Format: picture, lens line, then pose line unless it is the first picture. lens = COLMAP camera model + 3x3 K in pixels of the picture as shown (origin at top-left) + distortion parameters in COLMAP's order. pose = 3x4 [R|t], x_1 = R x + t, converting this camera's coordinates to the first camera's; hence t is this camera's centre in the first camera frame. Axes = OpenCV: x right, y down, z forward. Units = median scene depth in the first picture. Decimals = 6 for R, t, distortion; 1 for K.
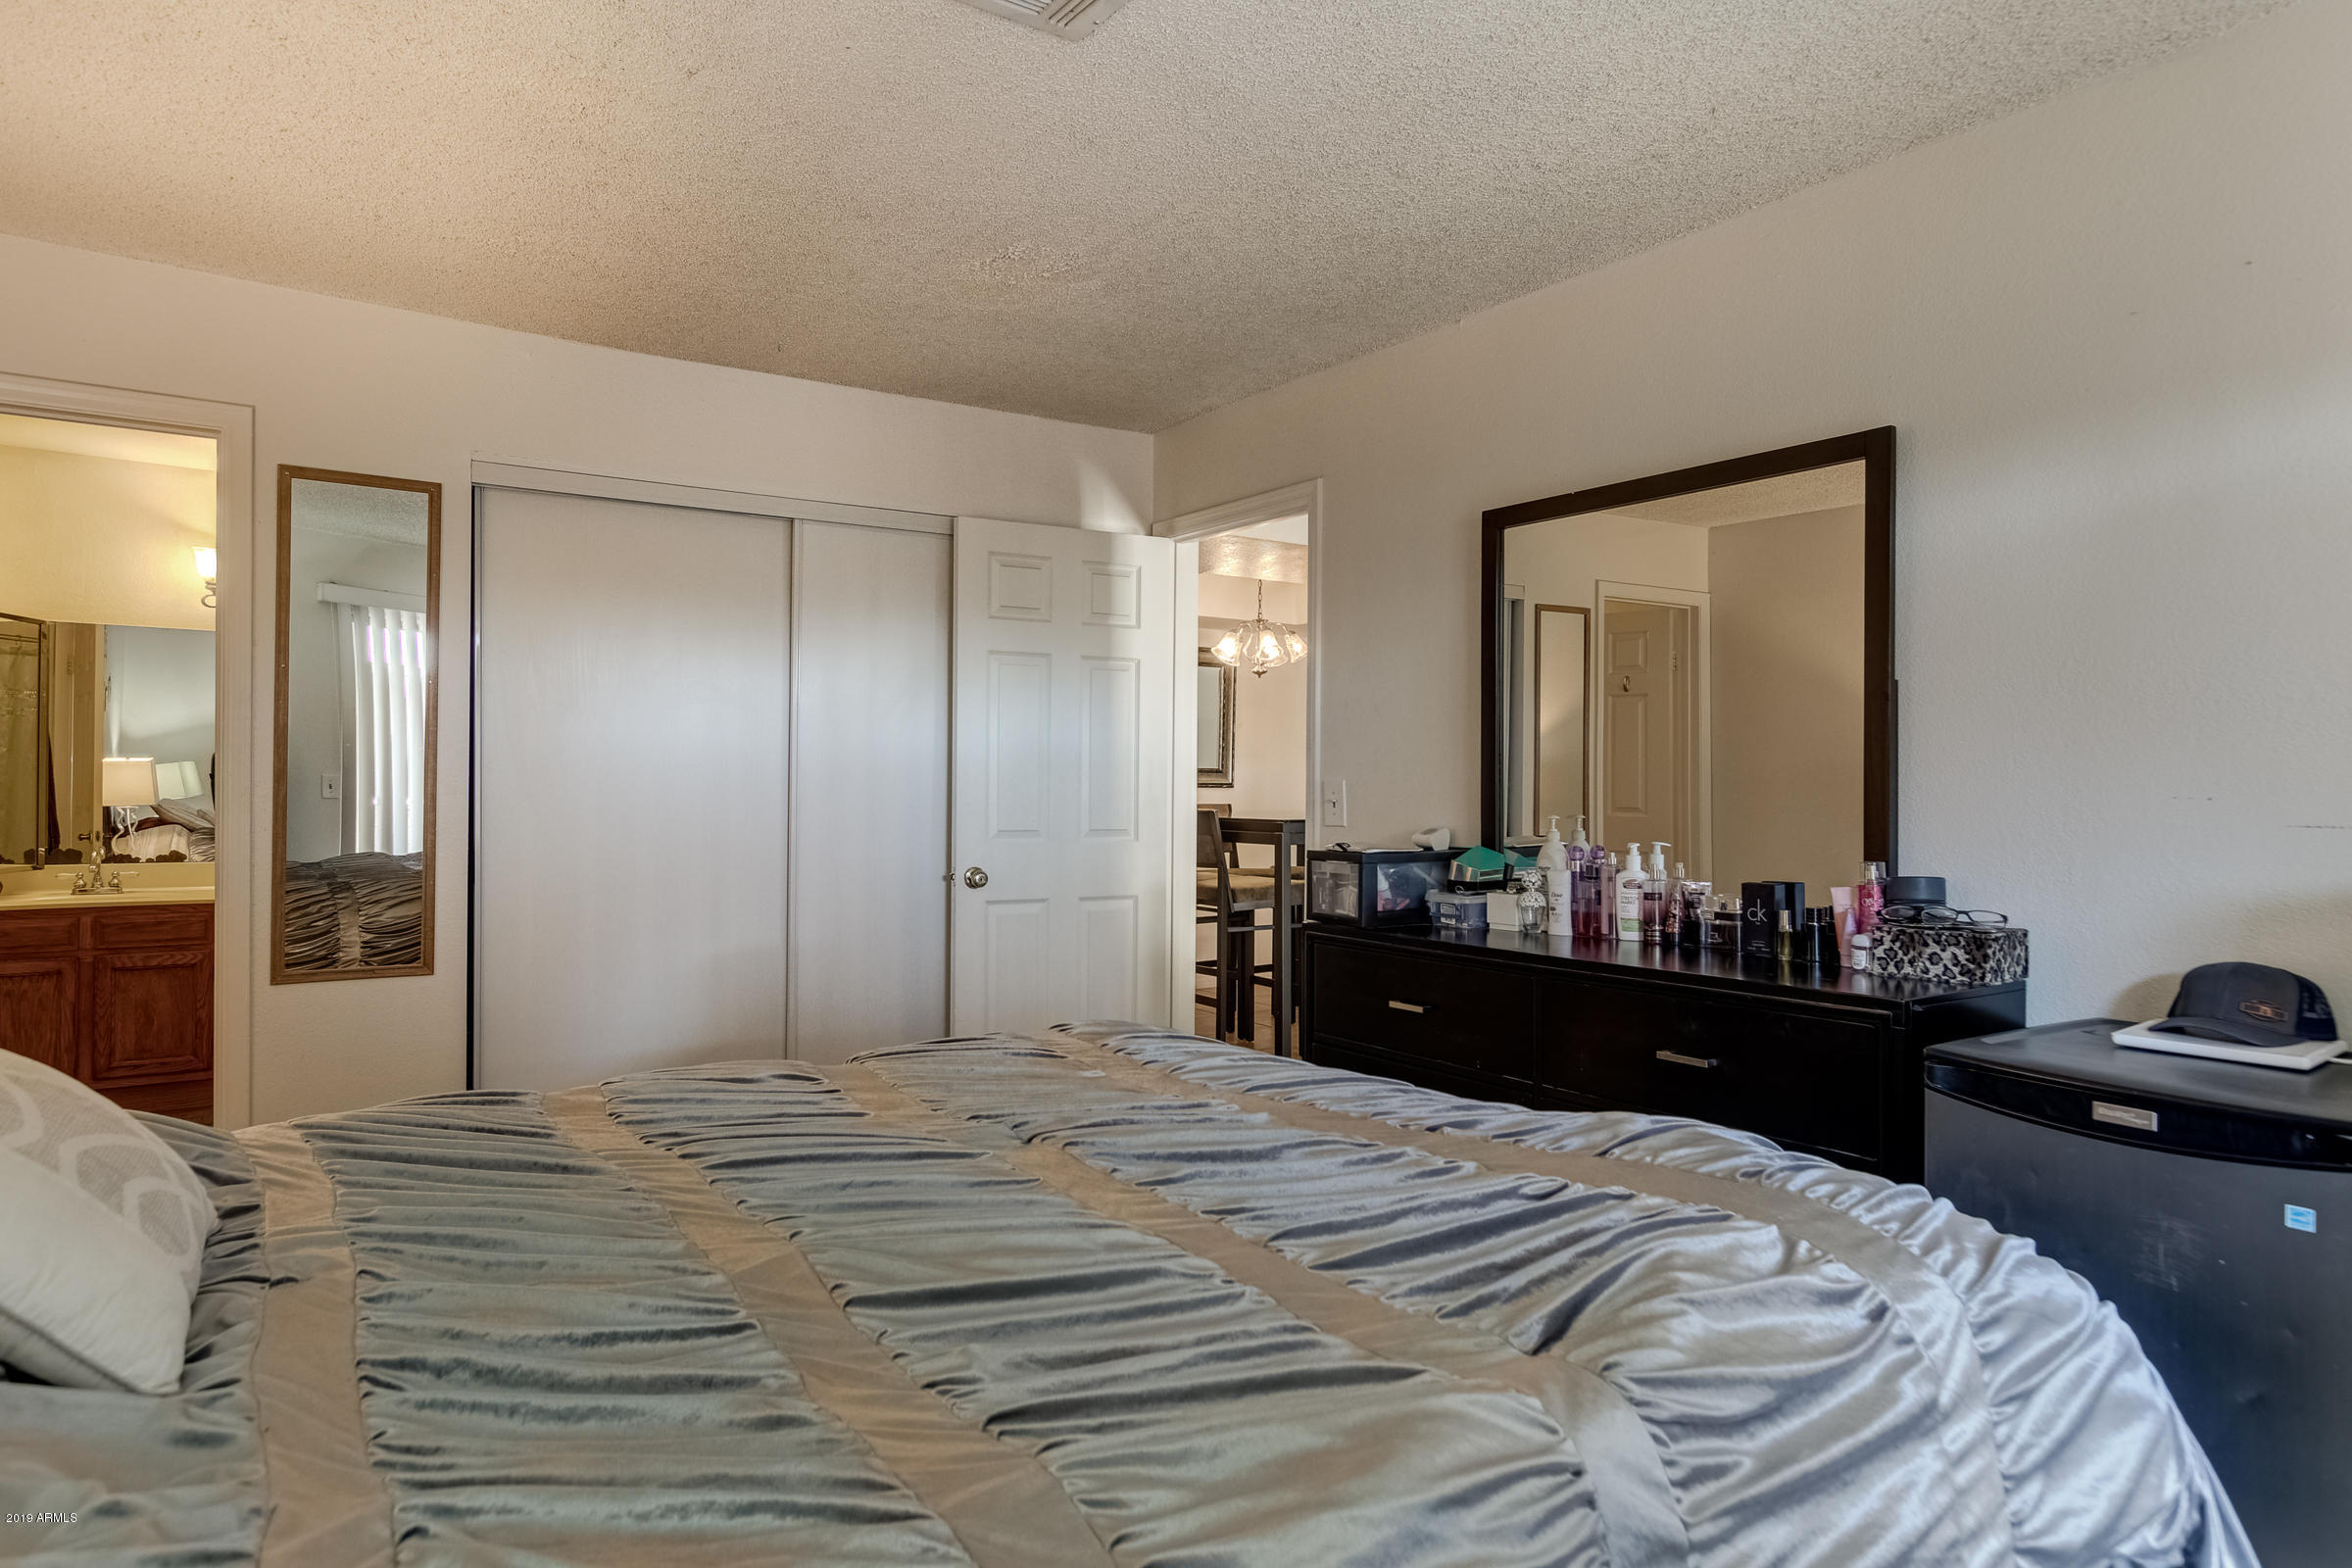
lens RADIAL K [[1350.5, 0, 1163.8], [0, 1350.5, 767.1], [0, 0, 1]] dist [0.003454, 0.000814]
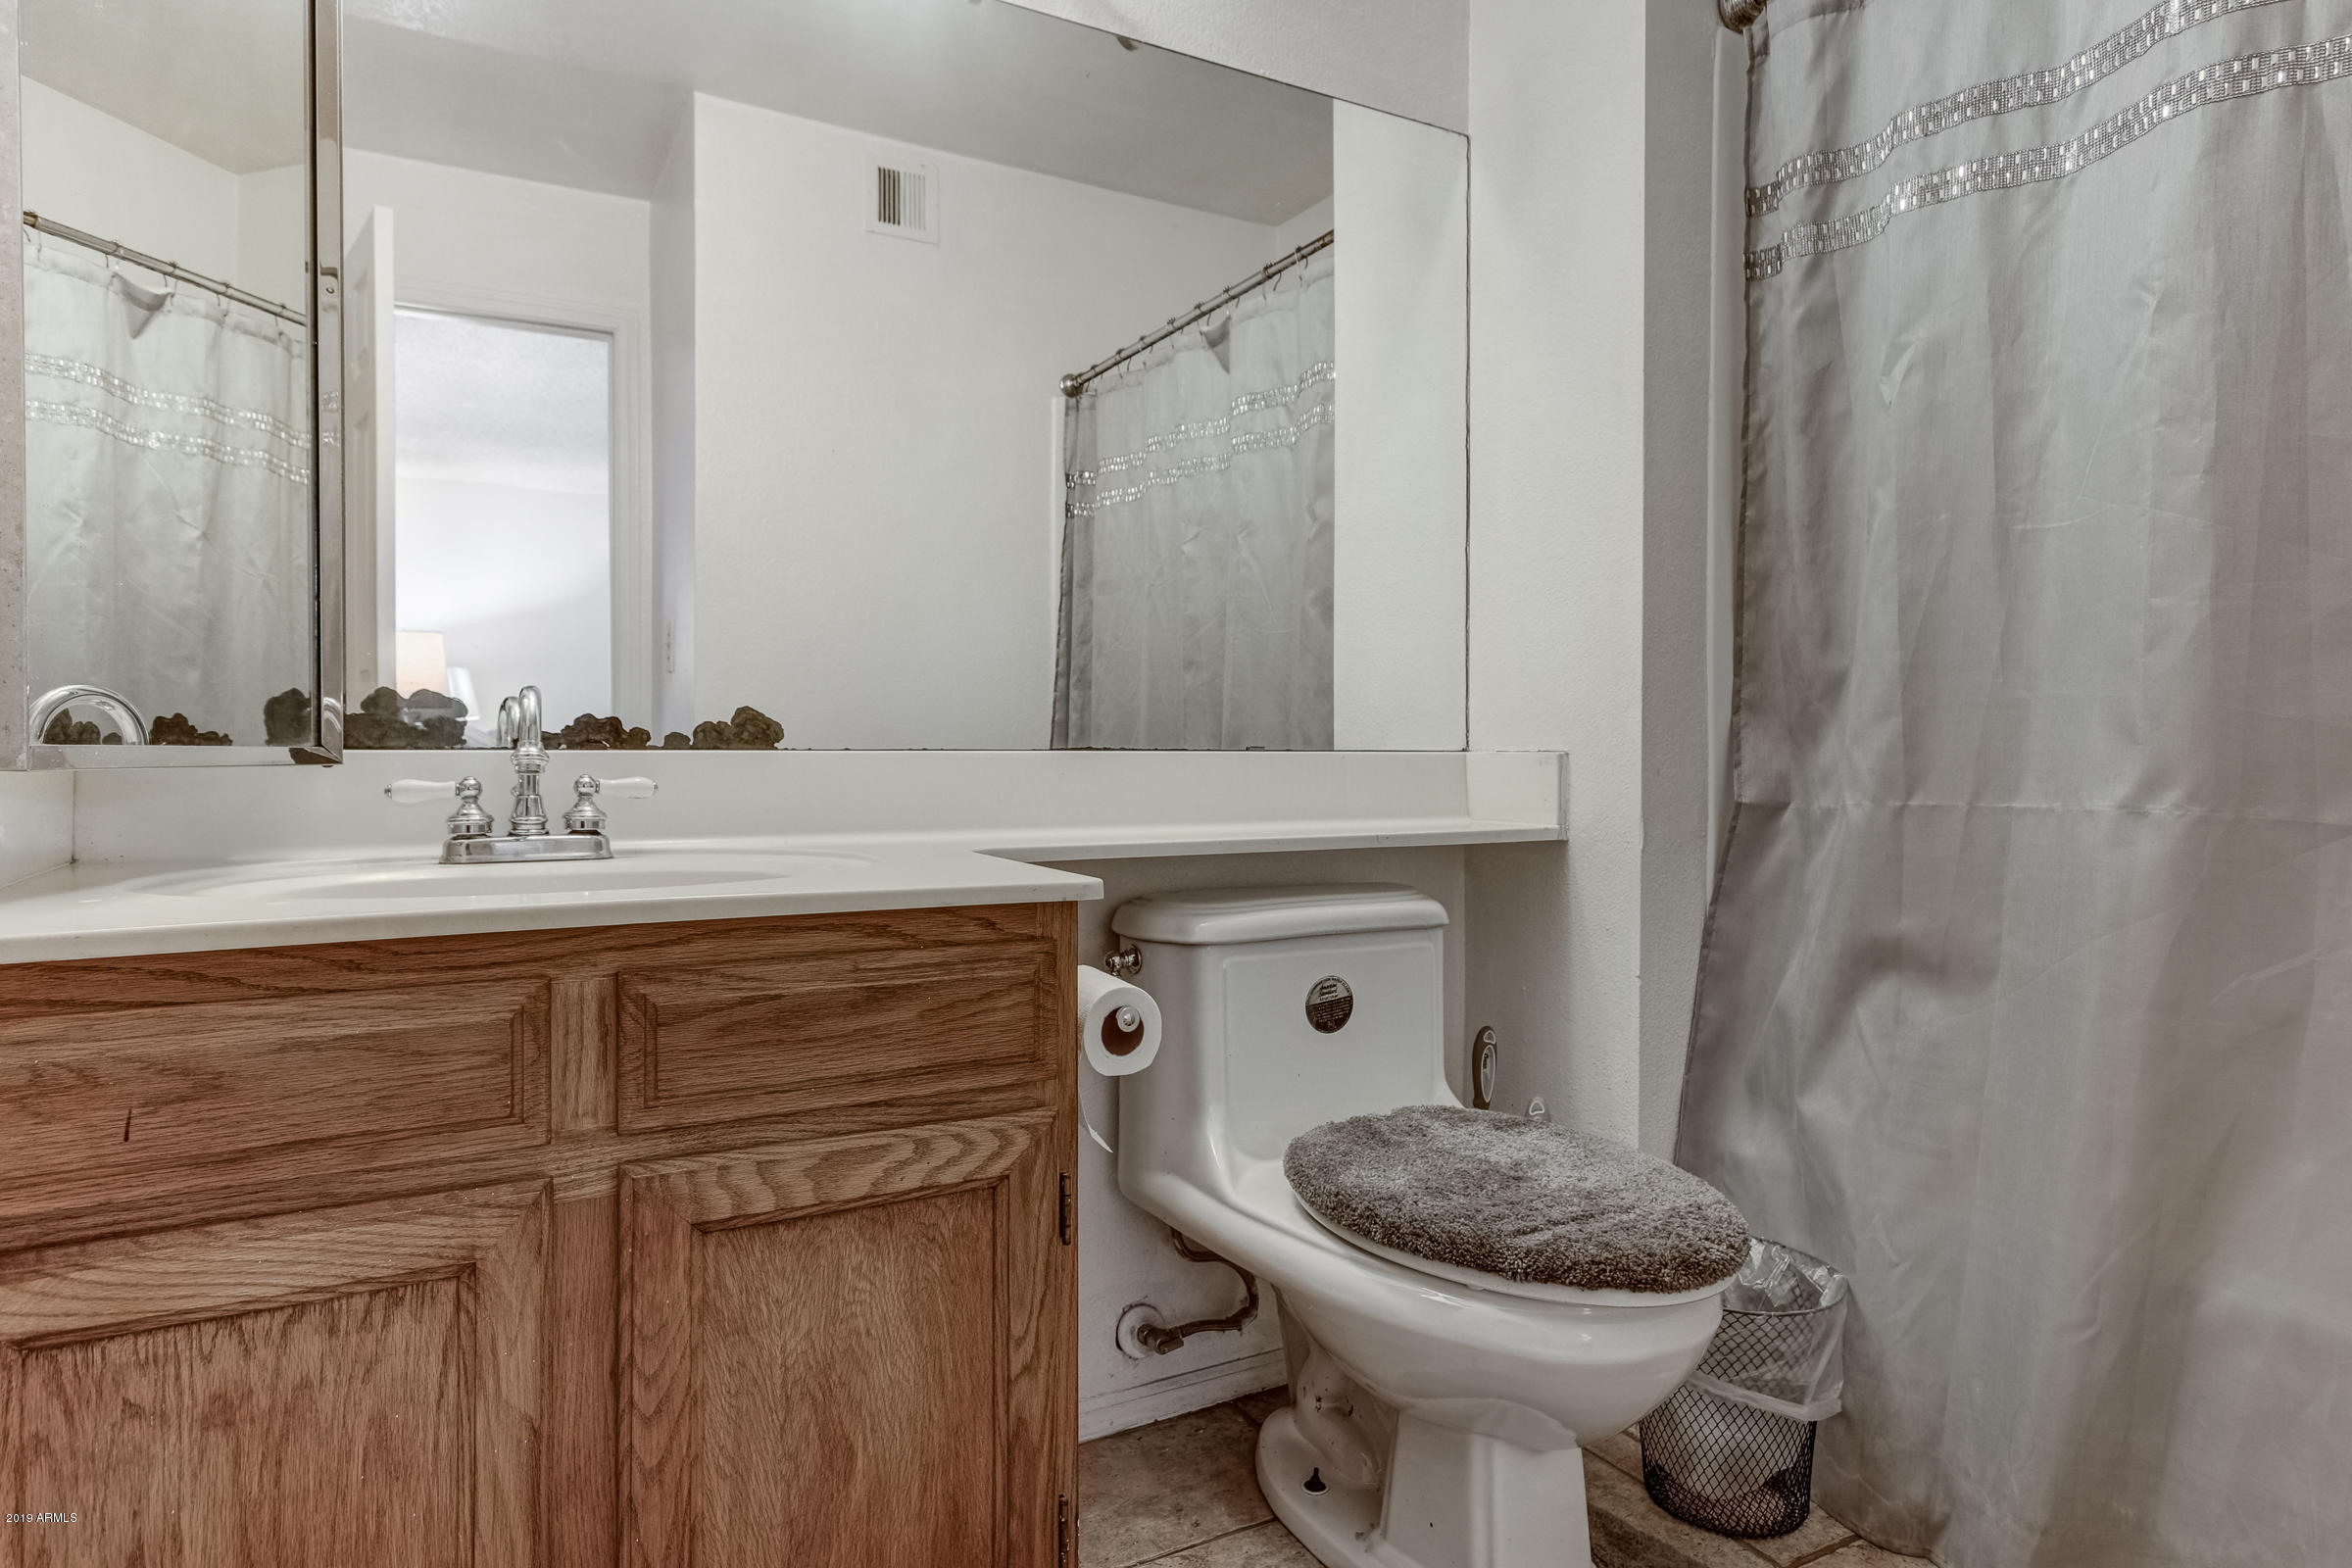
lens RADIAL K [[1378.0, 0, 1126.2], [0, 1378.0, 779.6], [0, 0, 1]] dist [0.014975, 0.003615]
pose [[0.991328, -0.007357, -0.131203, -0.683418], [0.010830, 0.999609, 0.025772, 0.077923], [0.130963, -0.026969, 0.991020, 0.804660]]
